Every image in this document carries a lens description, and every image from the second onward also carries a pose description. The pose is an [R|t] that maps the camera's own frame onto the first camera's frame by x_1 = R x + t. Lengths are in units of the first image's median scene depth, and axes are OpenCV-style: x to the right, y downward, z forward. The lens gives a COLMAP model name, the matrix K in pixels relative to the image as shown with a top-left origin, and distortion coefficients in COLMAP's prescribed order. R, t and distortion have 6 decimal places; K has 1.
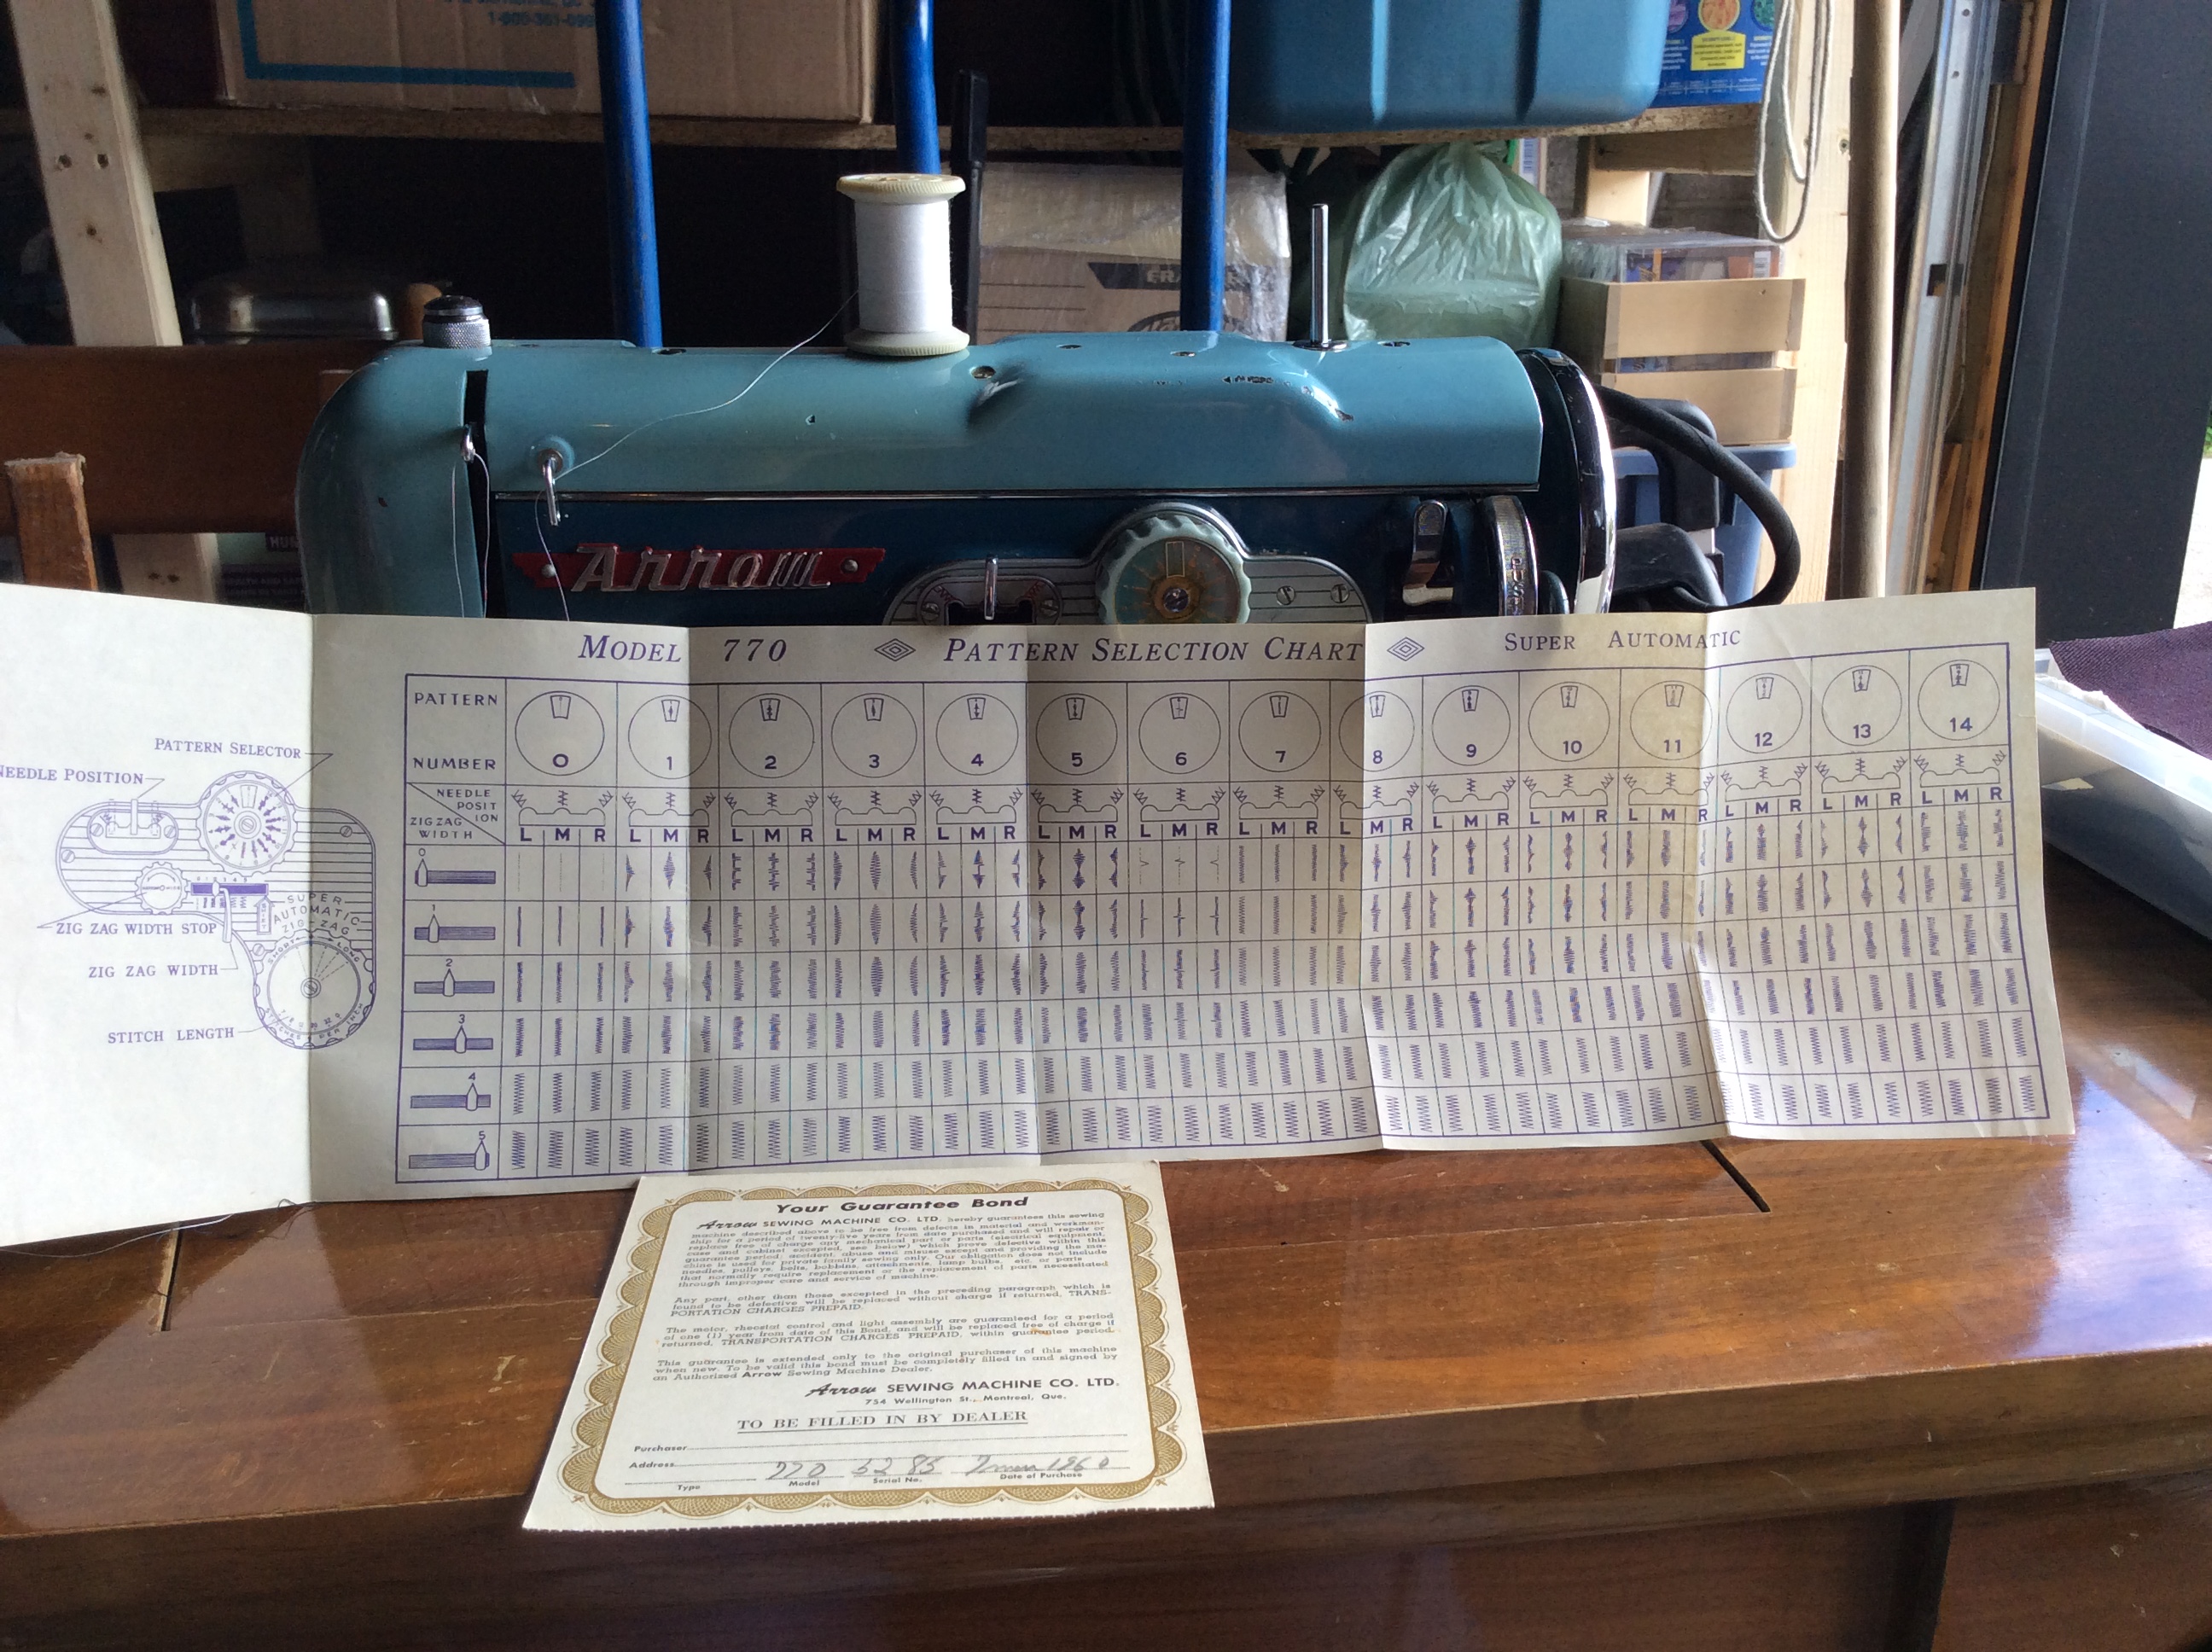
lens RADIAL K [[2049.4, 0, 1106.0], [0, 2049.4, 826.0], [0, 0, 1]] dist [0.090337, -0.210591]
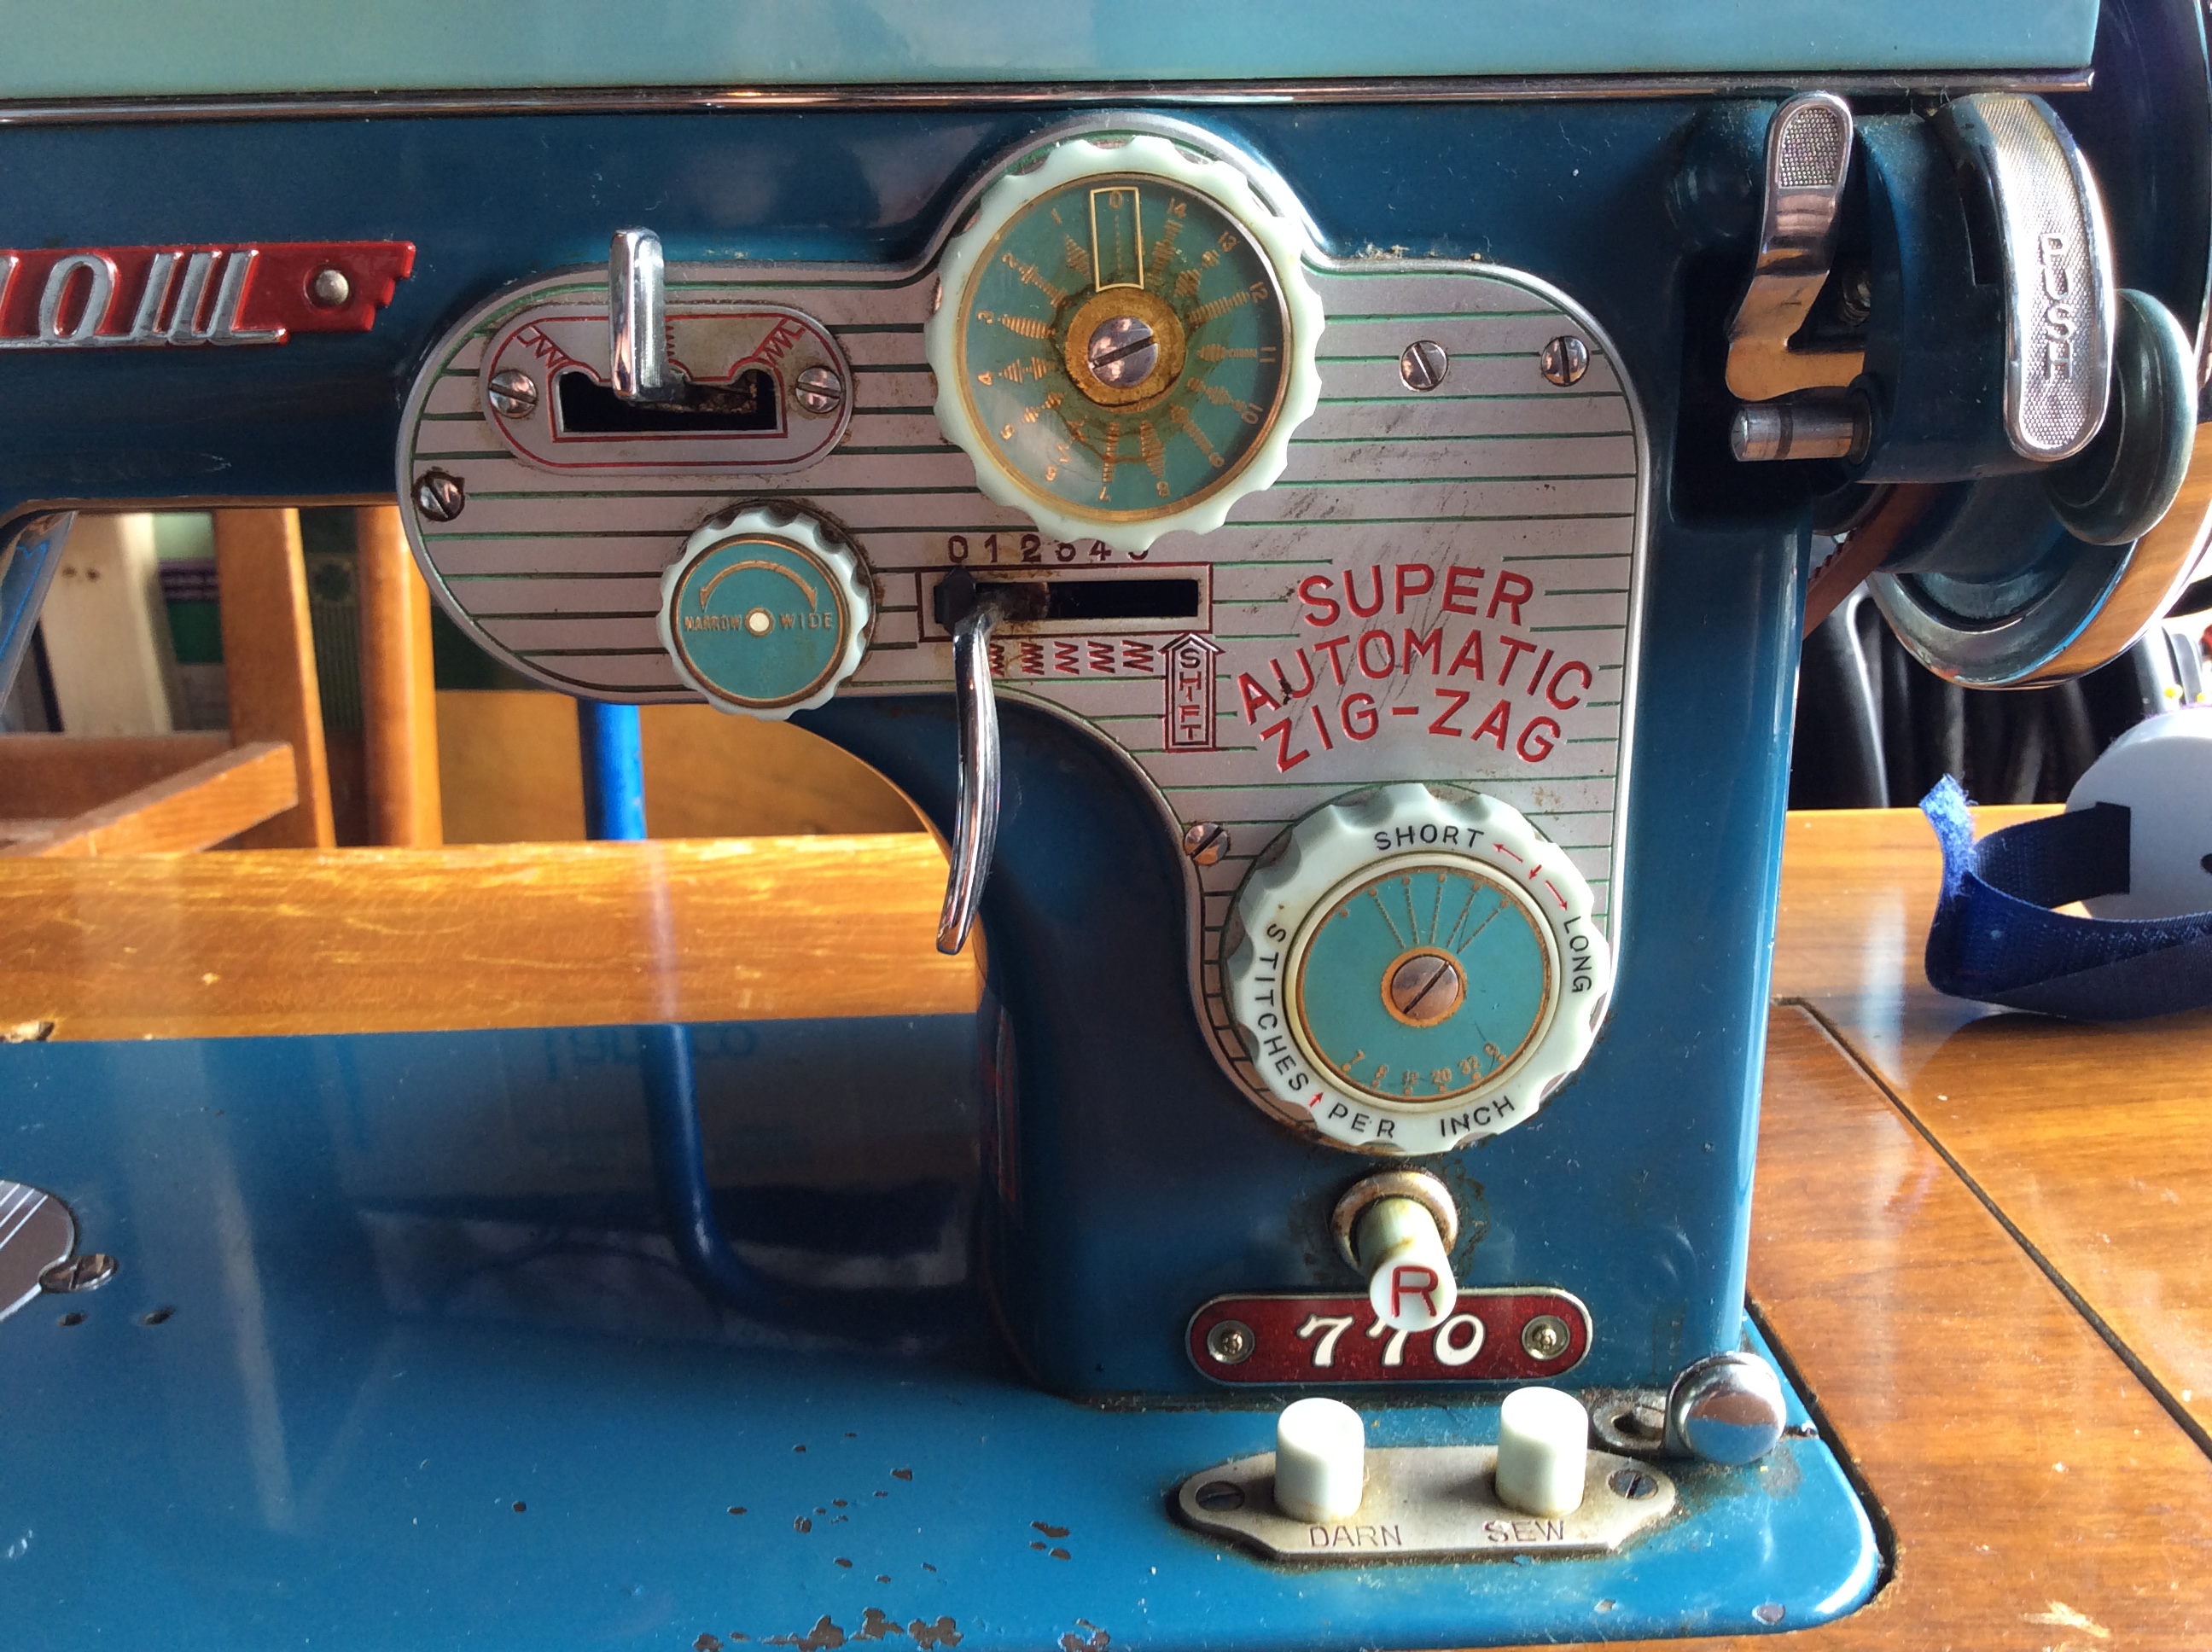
lens RADIAL K [[2063.7, 0, 1132.3], [0, 2063.7, 829.7], [0, 0, 1]] dist [0.087183, -0.210835]
pose [[0.995465, 0.013714, -0.094133, 0.072171], [-0.016472, 0.999456, -0.028582, -0.011001], [0.093689, 0.030003, 0.995149, 0.614582]]
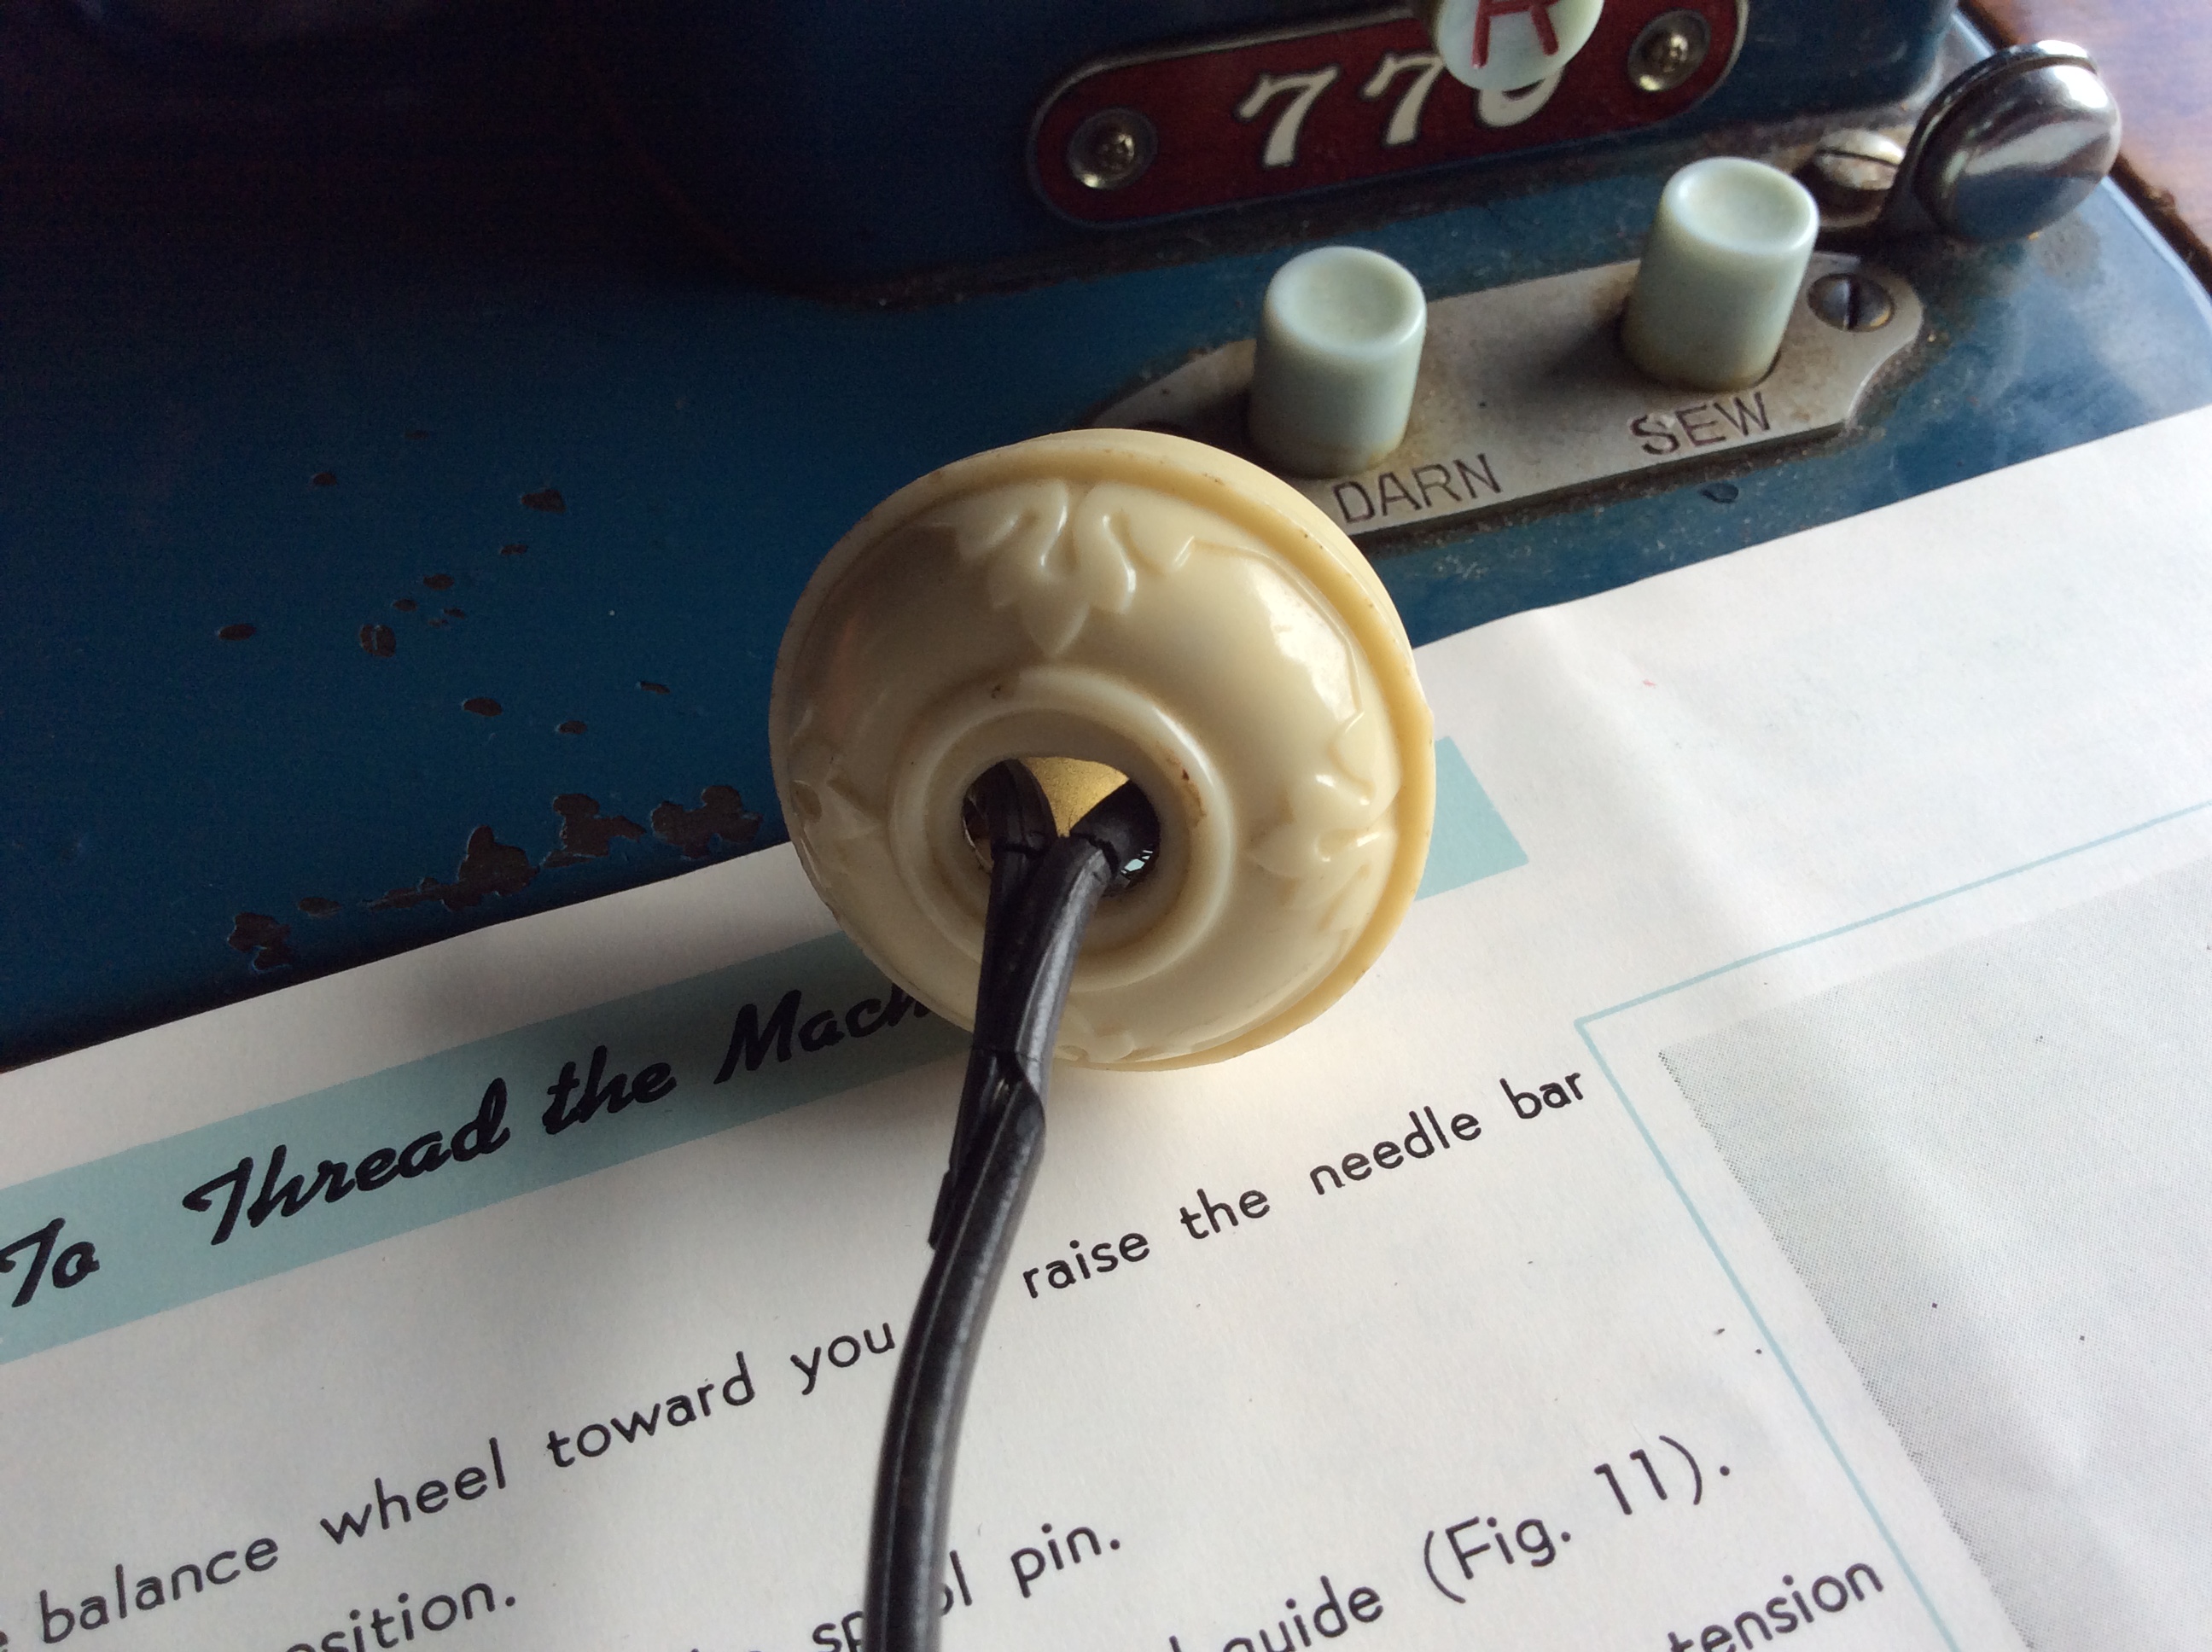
lens RADIAL K [[2063.7, 0, 1132.3], [0, 2063.7, 829.7], [0, 0, 1]] dist [0.087183, -0.210835]
pose [[0.987610, -0.134360, 0.081082, 0.022749], [0.065401, 0.822063, 0.565628, 0.018985], [-0.142653, -0.553317, 0.820665, 0.844330]]
